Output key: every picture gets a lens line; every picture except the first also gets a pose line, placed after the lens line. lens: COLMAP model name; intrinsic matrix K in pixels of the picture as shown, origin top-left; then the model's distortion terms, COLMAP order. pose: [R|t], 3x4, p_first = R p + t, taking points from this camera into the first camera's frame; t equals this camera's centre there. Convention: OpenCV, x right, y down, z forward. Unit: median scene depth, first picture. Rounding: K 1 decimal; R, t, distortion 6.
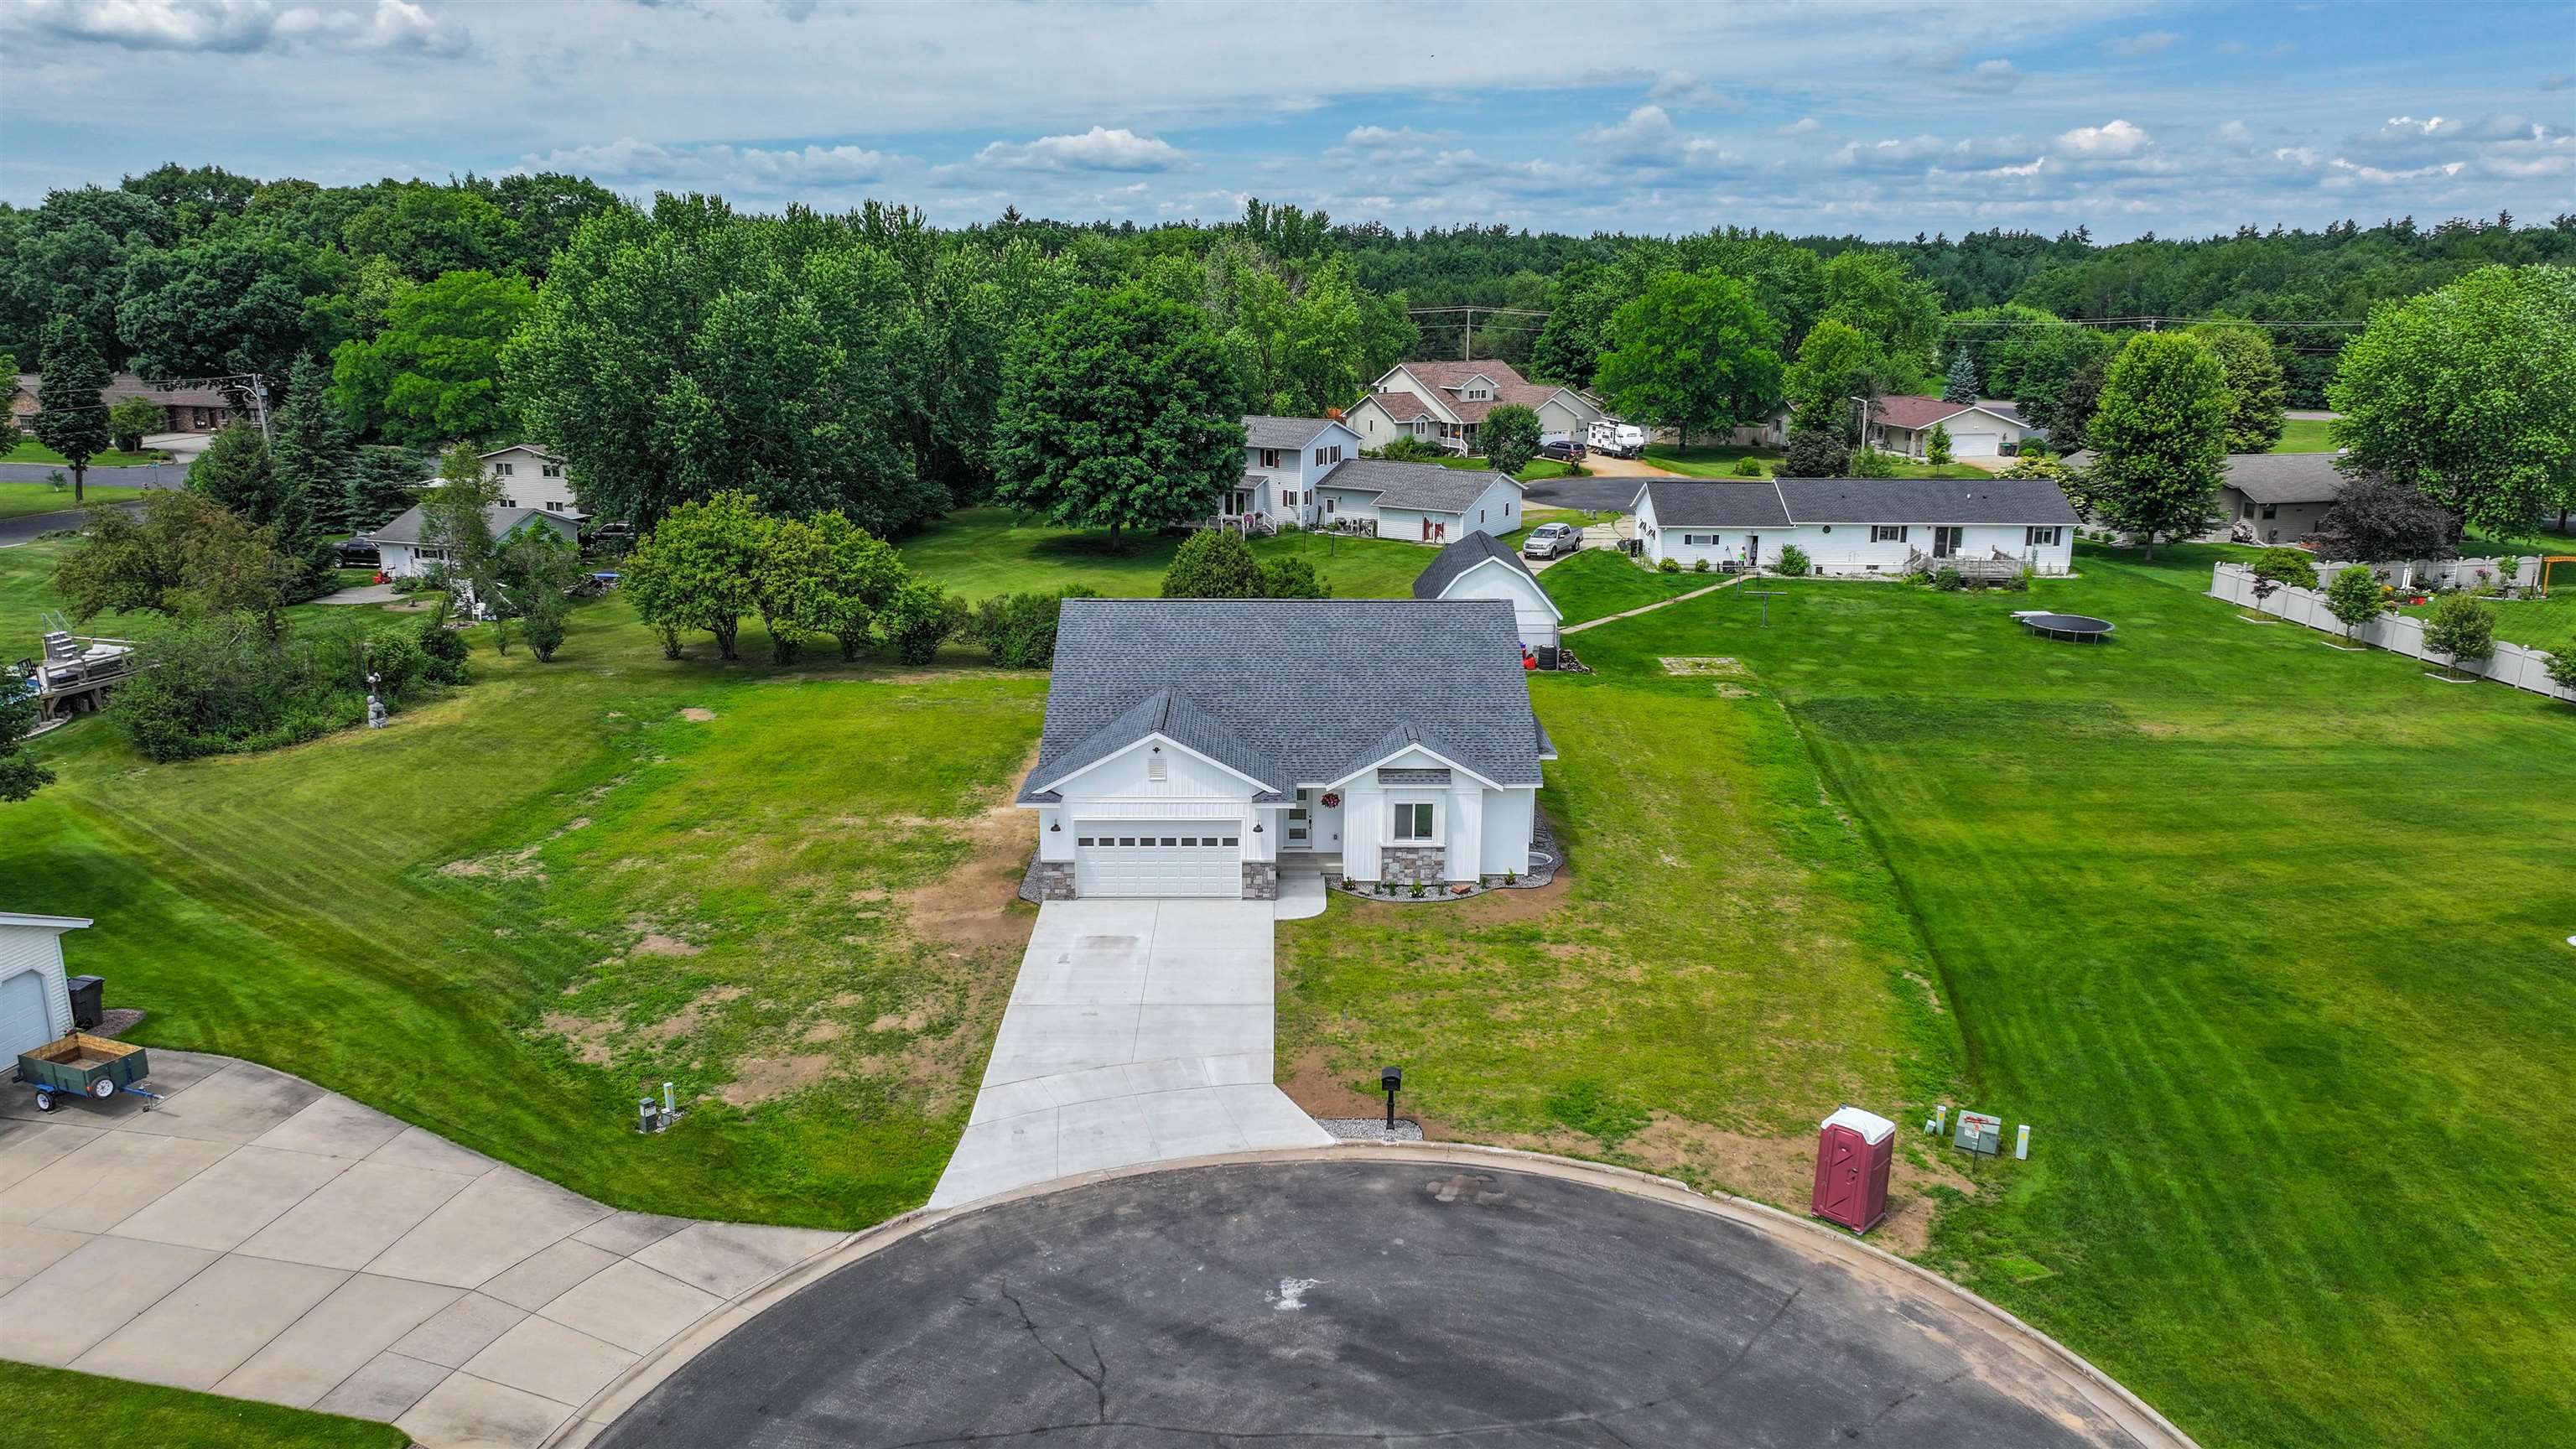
lens RADIAL K [[1805.6, 0, 1288.0], [0, 1805.6, 724.5], [0, 0, 1]] dist [0.006384, 0.006591]
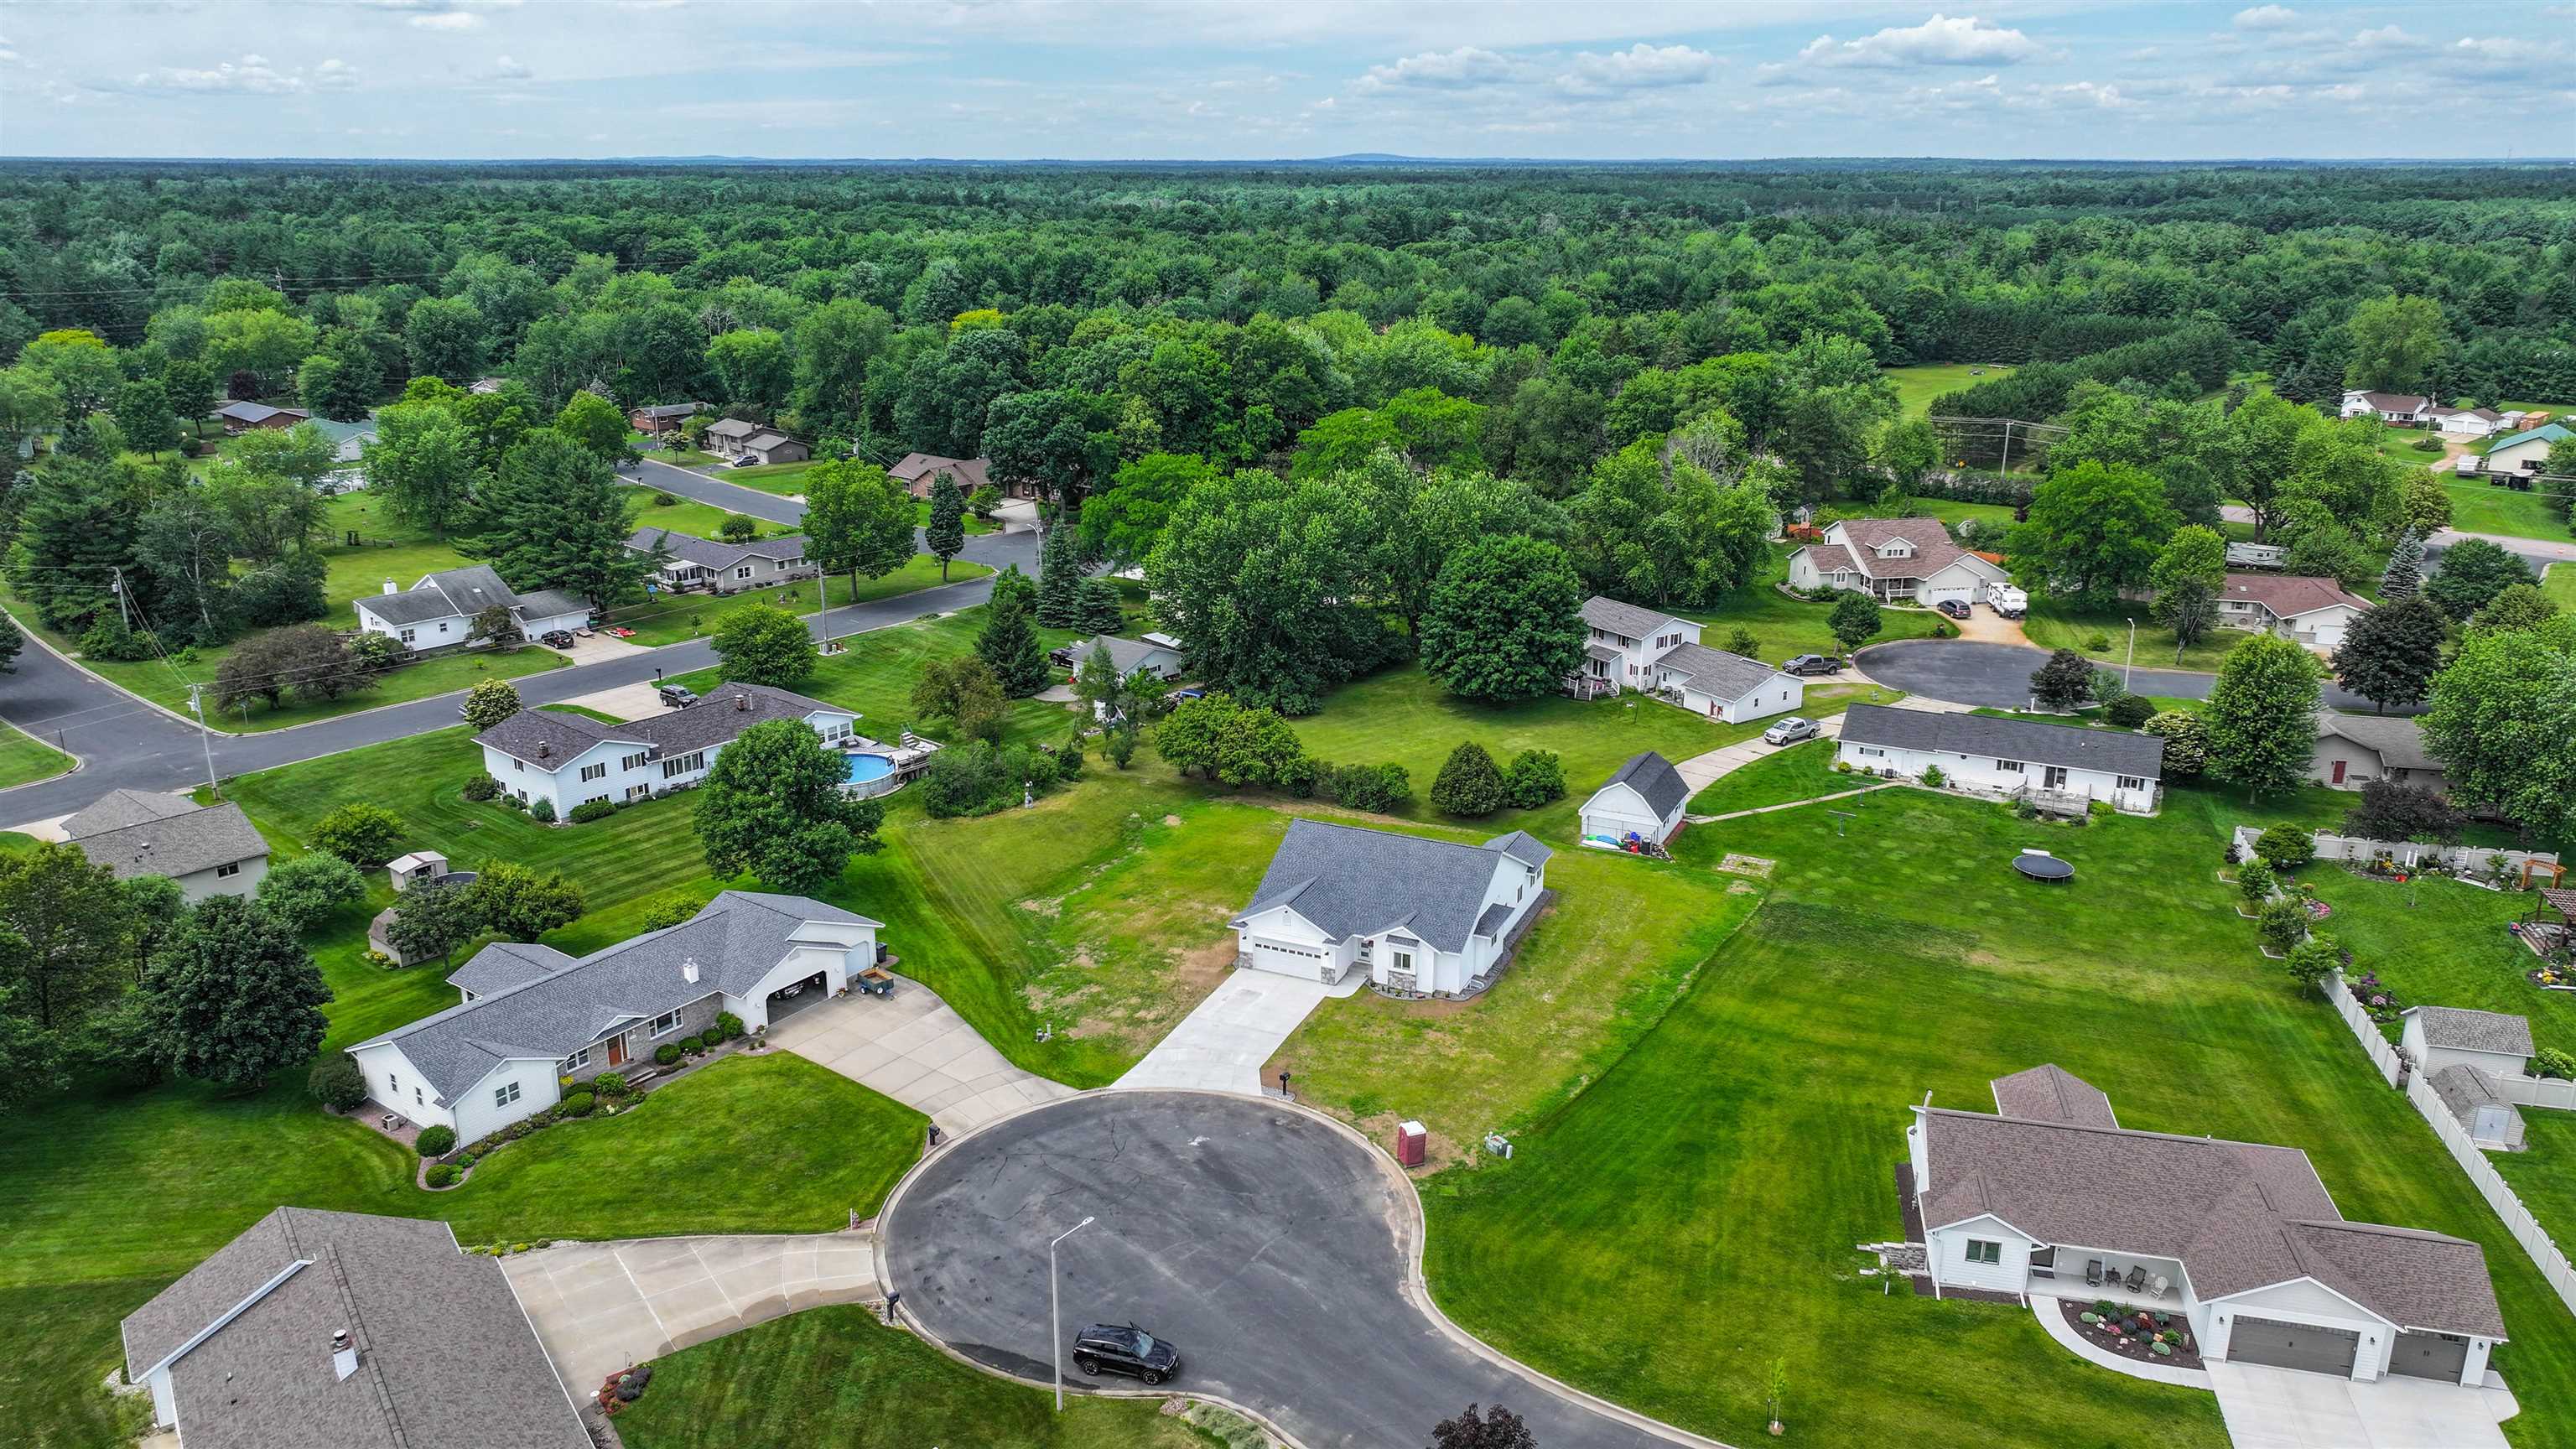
lens RADIAL K [[1805.6, 0, 1288.0], [0, 1805.6, 724.5], [0, 0, 1]] dist [0.006384, 0.006591]
pose [[0.908446, 0.123897, -0.399219, 0.699019], [-0.103084, 0.991970, 0.073281, -0.335309], [0.405092, -0.025418, 0.913922, -0.918253]]
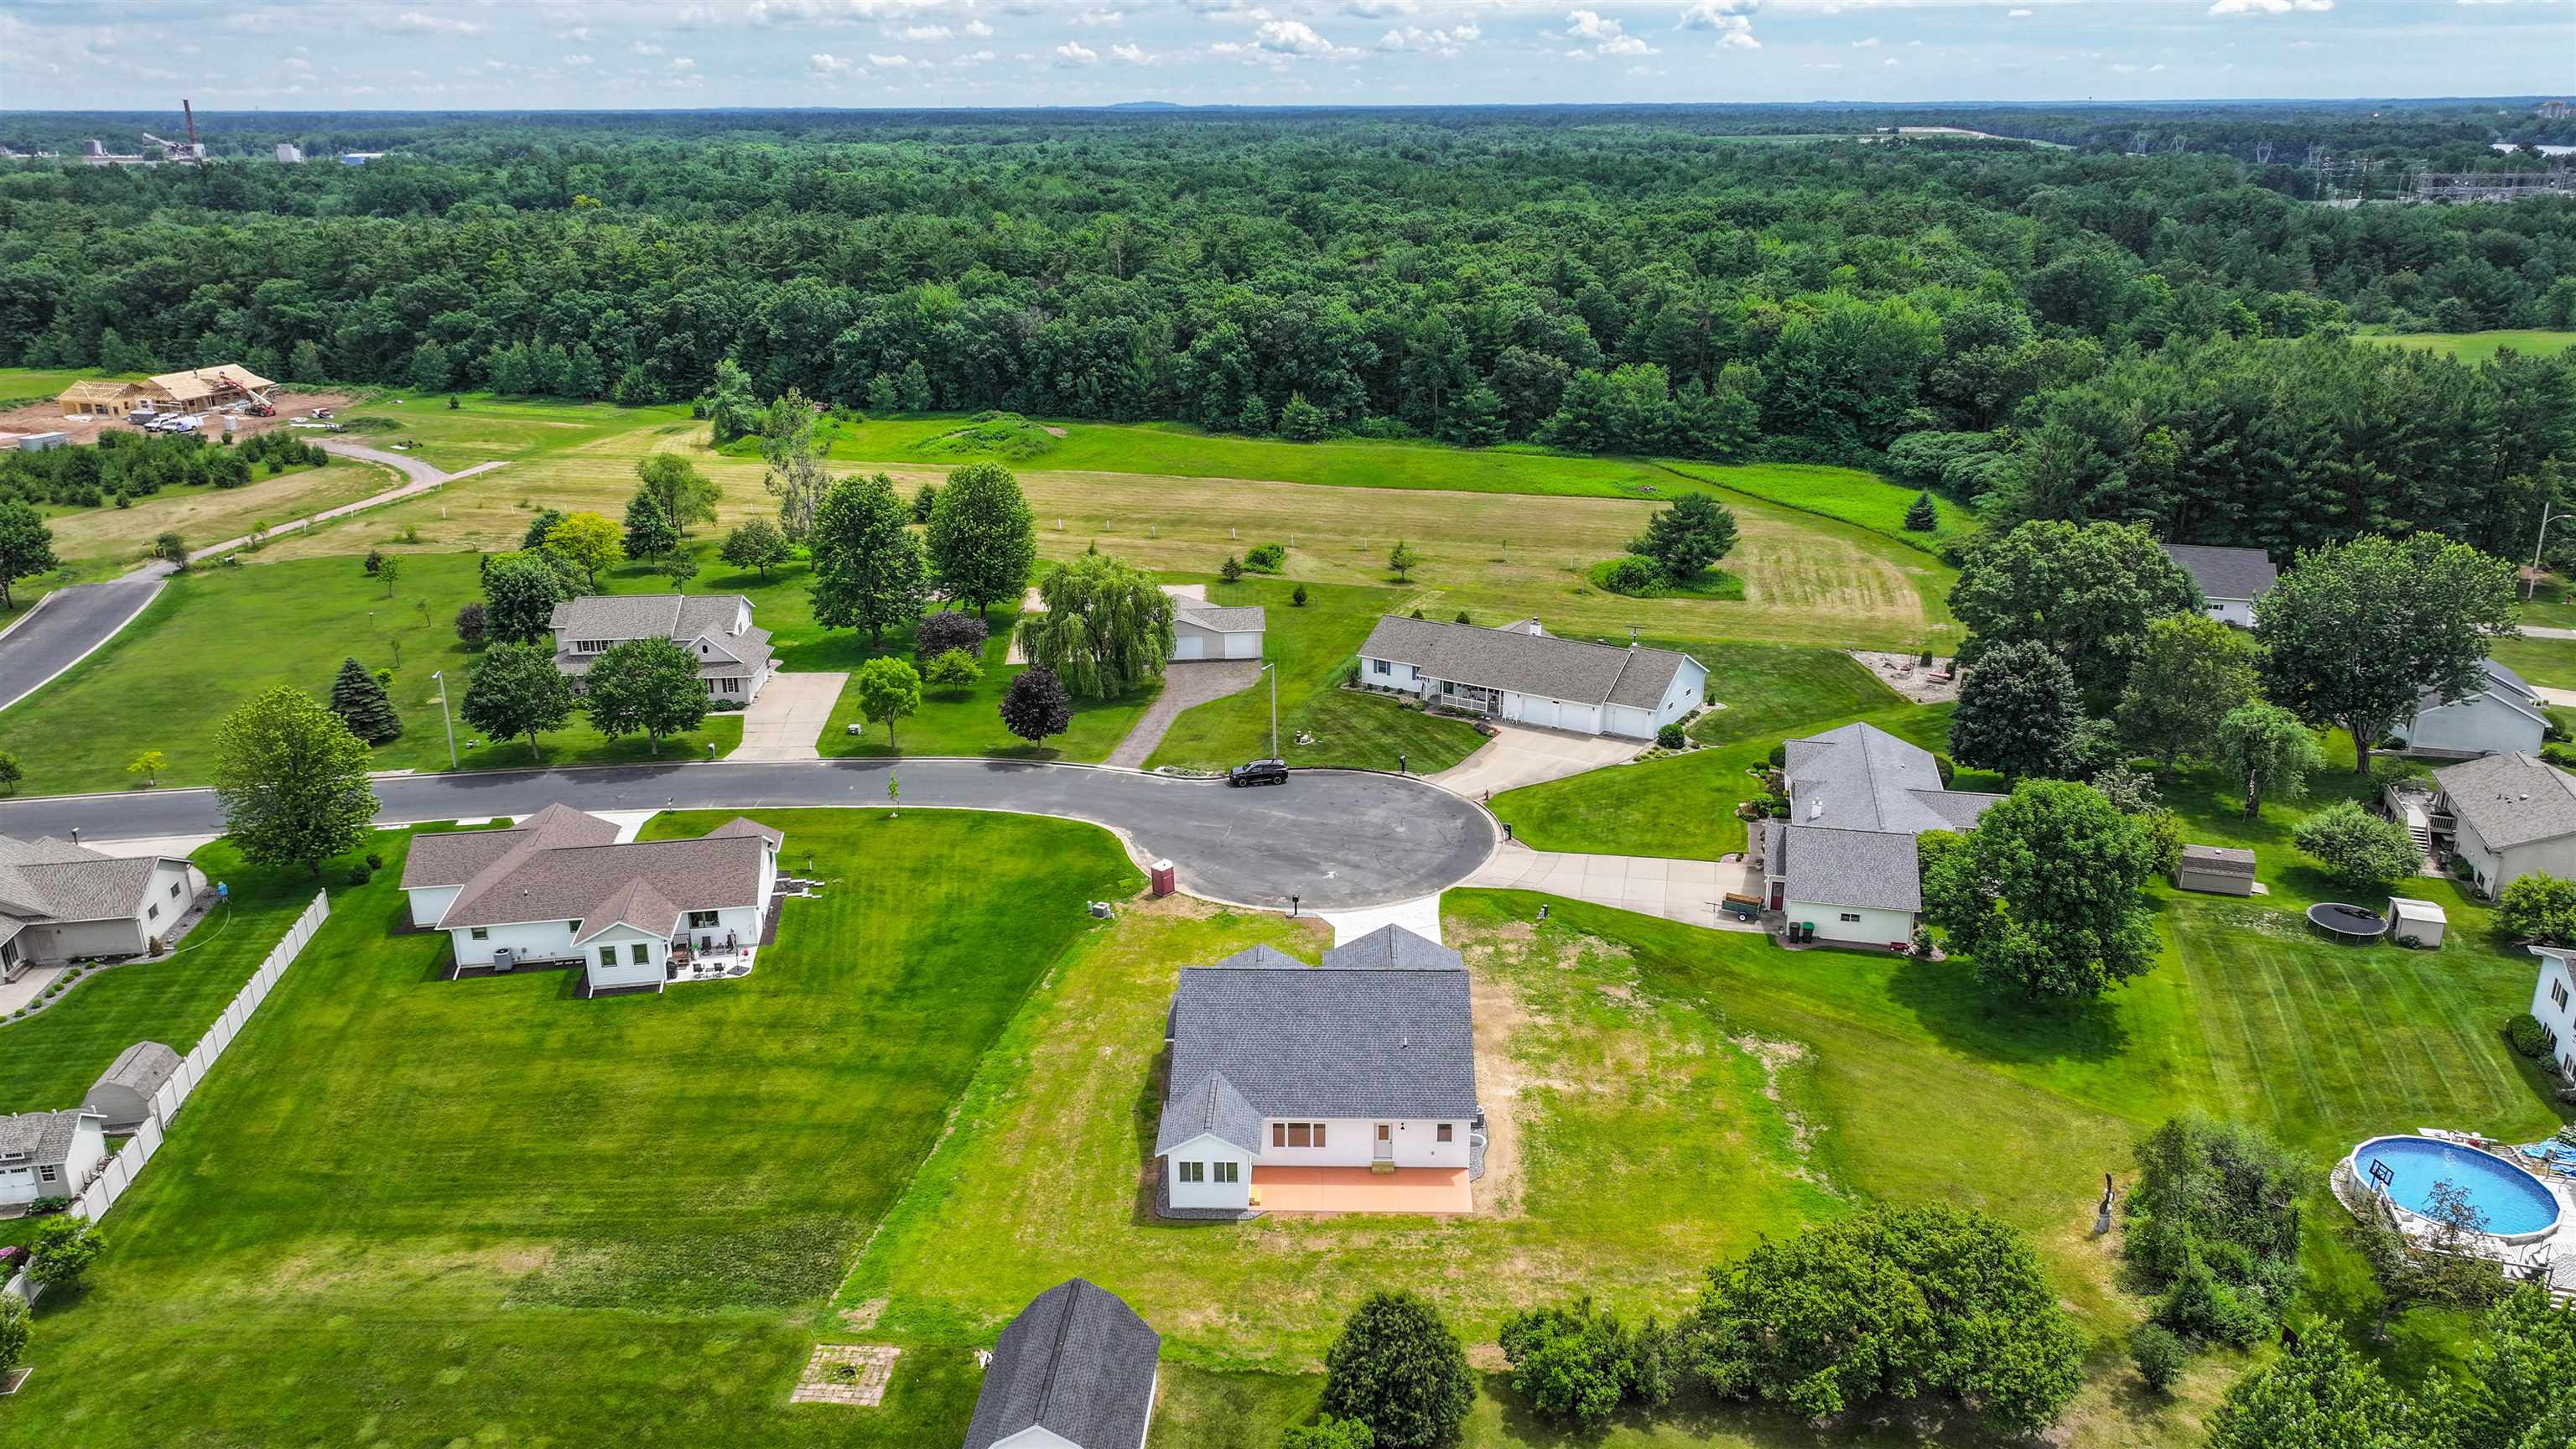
lens RADIAL K [[1805.6, 0, 1288.0], [0, 1805.6, 724.5], [0, 0, 1]] dist [0.006384, 0.006591]
pose [[-0.999223, -0.009494, 0.038262, -0.027417], [0.012920, 0.838104, 0.545357, -1.127529], [-0.037246, 0.545427, -0.837330, 2.250109]]
